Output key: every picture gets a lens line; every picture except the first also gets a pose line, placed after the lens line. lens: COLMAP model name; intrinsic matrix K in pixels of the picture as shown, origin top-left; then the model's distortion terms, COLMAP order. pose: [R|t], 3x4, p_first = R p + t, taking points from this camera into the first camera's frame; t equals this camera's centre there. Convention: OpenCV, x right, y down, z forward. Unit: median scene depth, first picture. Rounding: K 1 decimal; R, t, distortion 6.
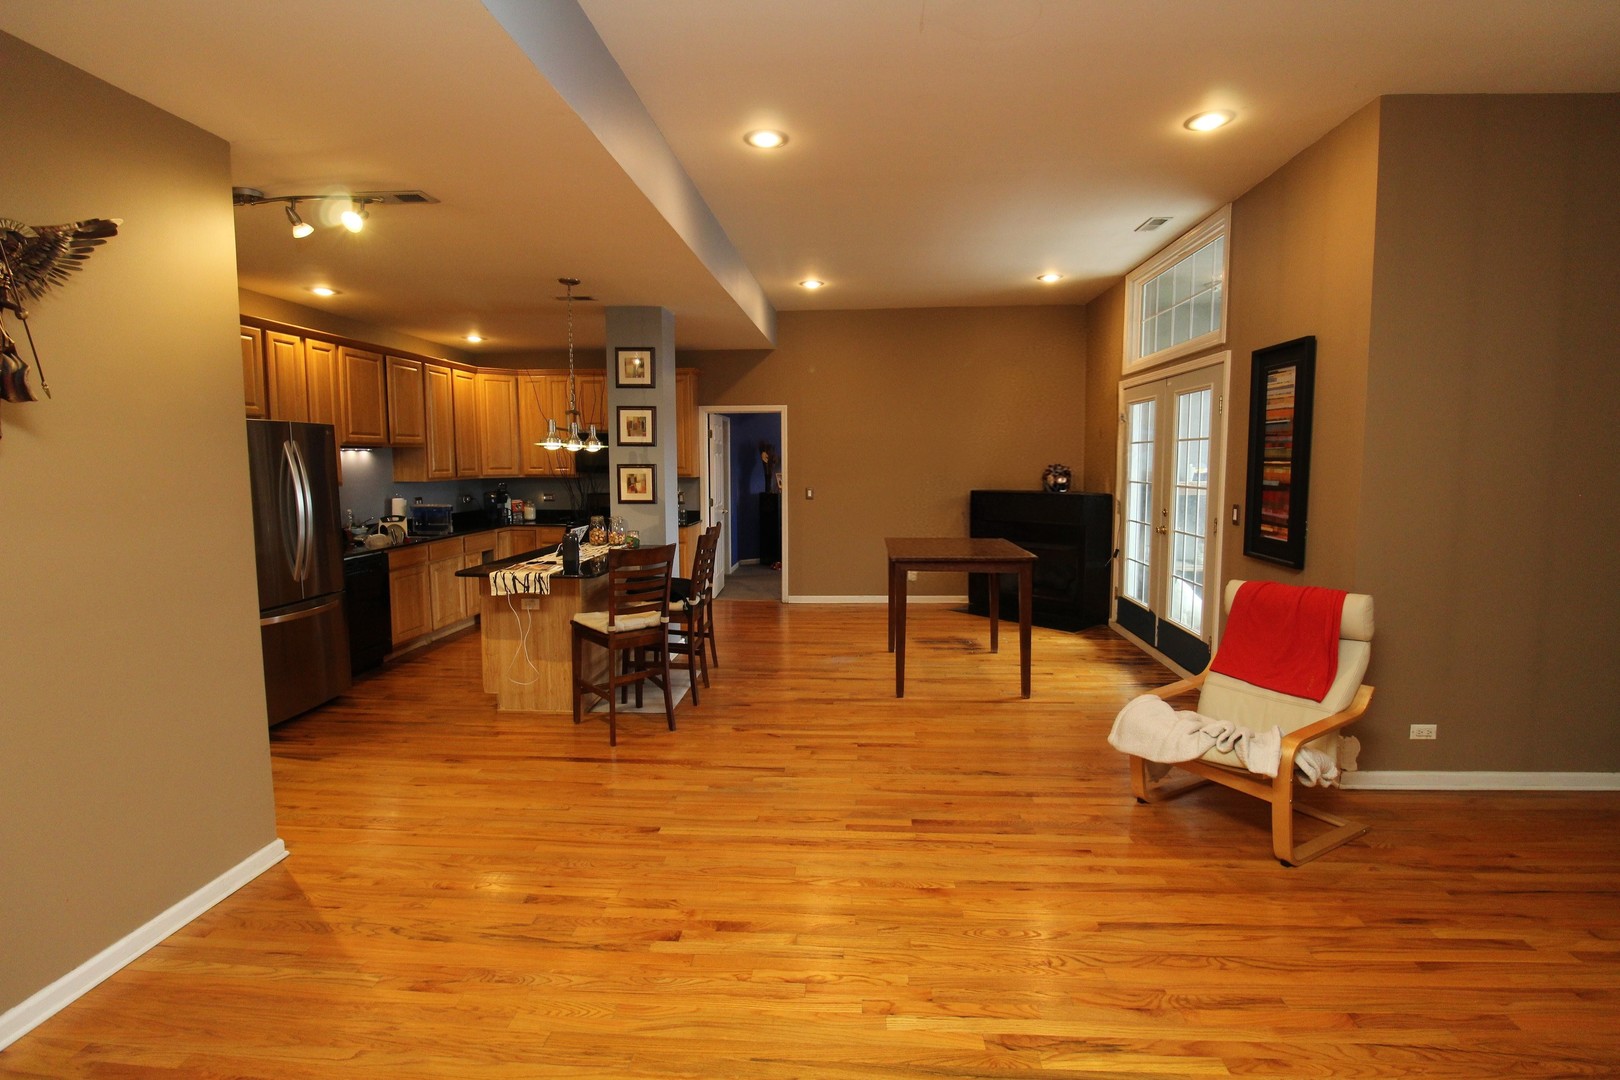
lens RADIAL K [[747.6, 0, 812.1], [0, 747.6, 528.4], [0, 0, 1]] dist [-0.003311, -0.010668]
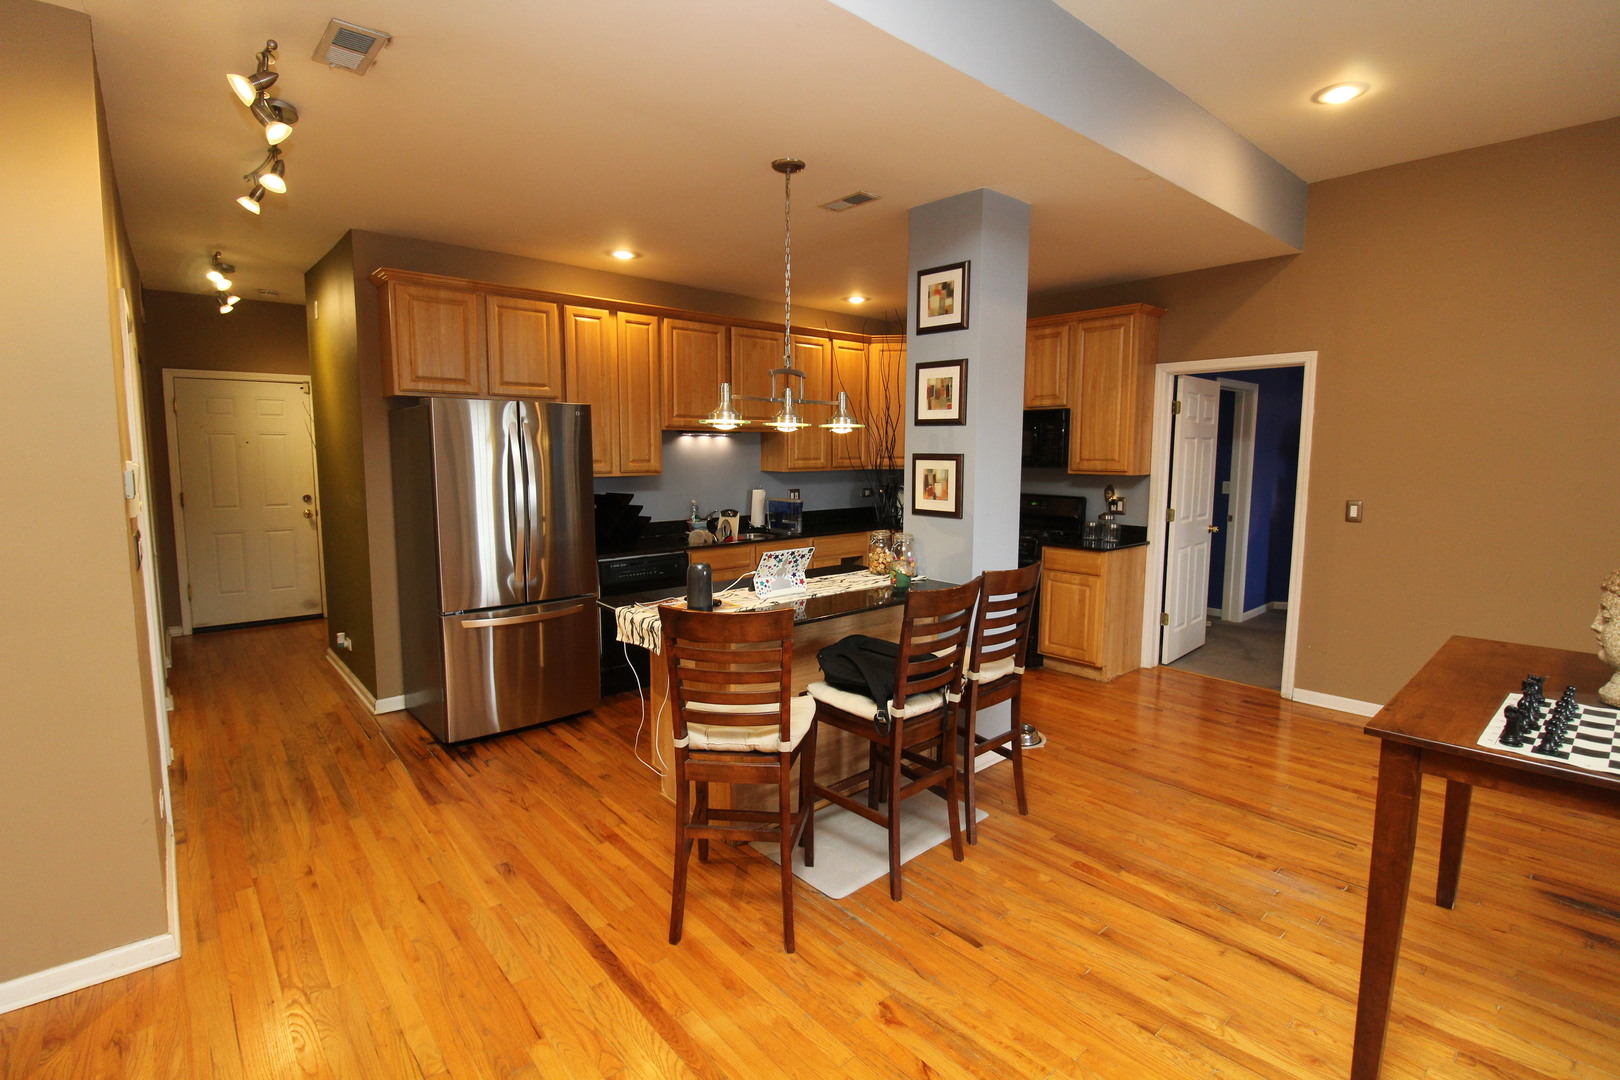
lens RADIAL K [[747.6, 0, 805.7], [0, 747.6, 528.0], [0, 0, 1]] dist [-0.003311, -0.010668]
pose [[0.710643, 0.078404, -0.699171, 0.165398], [-0.069587, 0.996731, 0.041044, -0.052280], [0.700103, 0.019486, 0.713776, 0.594049]]
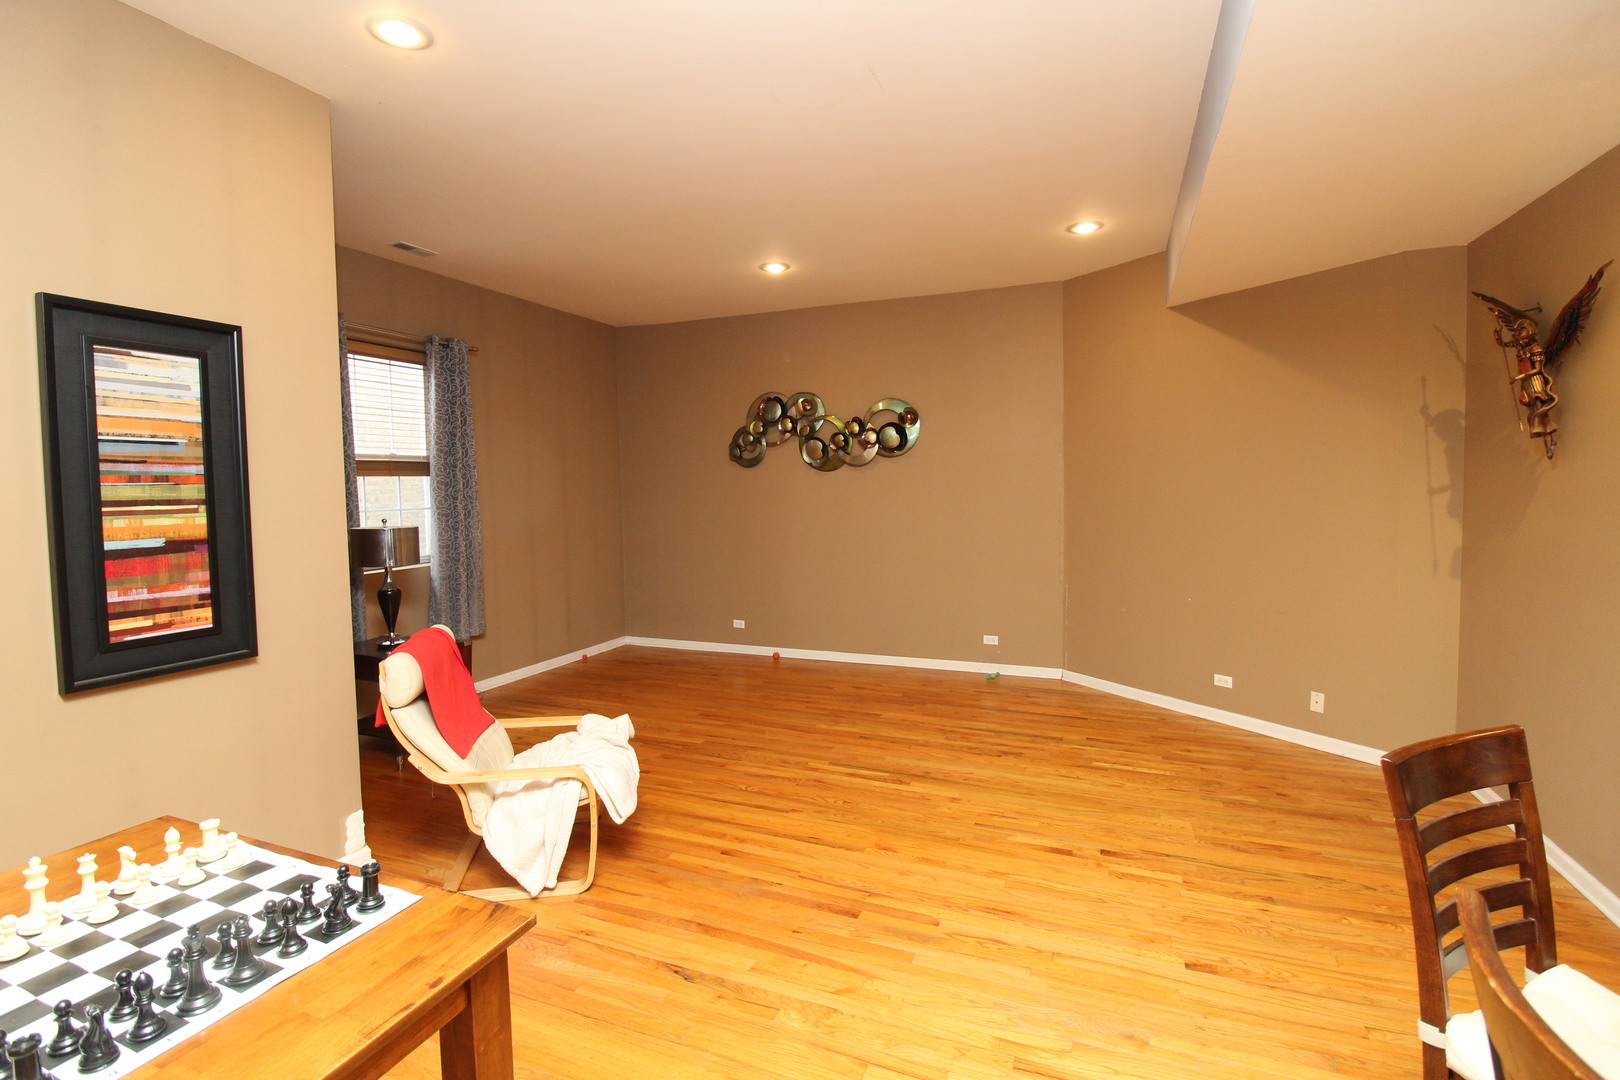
lens RADIAL K [[747.6, 0, 807.5], [0, 747.6, 525.8], [0, 0, 1]] dist [-0.003311, -0.010668]
pose [[-0.951510, 0.004344, 0.307588, -0.051271], [0.049718, 0.988926, 0.139834, -0.116428], [-0.303574, 0.148346, -0.941189, 1.242913]]
